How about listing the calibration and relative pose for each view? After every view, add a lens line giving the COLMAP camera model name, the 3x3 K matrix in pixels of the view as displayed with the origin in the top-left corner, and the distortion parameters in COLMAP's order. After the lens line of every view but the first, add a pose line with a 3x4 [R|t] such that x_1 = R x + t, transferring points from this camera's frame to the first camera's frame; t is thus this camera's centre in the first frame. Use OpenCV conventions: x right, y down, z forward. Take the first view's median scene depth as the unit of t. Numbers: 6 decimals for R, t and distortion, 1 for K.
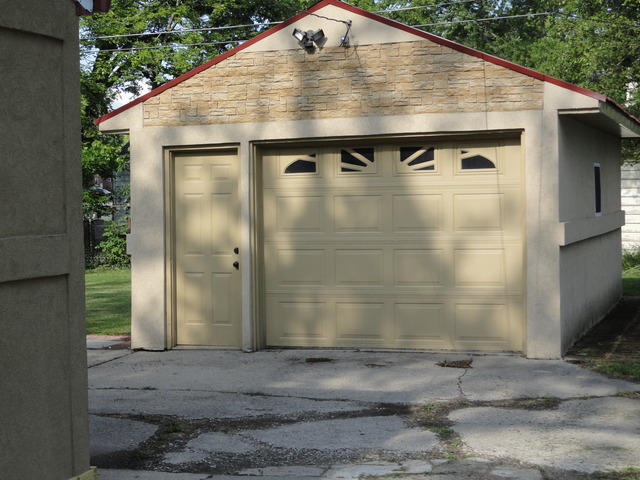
lens RADIAL K [[1204.3, 0, 320.0], [0, 1204.3, 240.0], [0, 0, 1]] dist [0.010748, 0.009780]
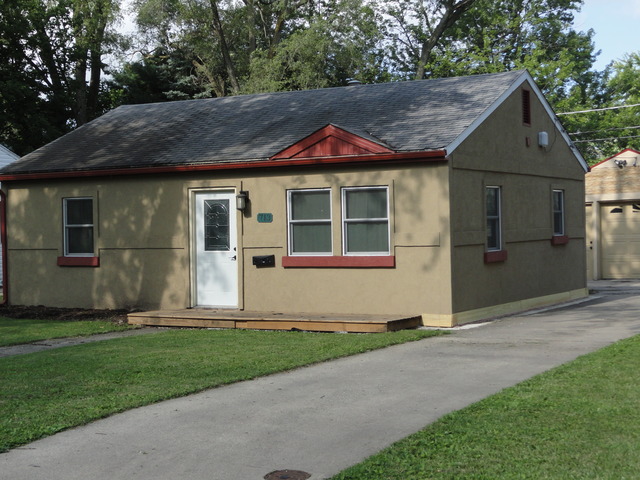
lens RADIAL K [[1033.6, 0, 320.0], [0, 1033.6, 240.0], [0, 0, 1]] dist [0.035481, 0.096860]
pose [[0.950282, 0.010311, -0.311218, 0.076397], [-0.022339, 0.999134, -0.035109, 0.101790], [0.310587, 0.040316, 0.949690, -1.414459]]
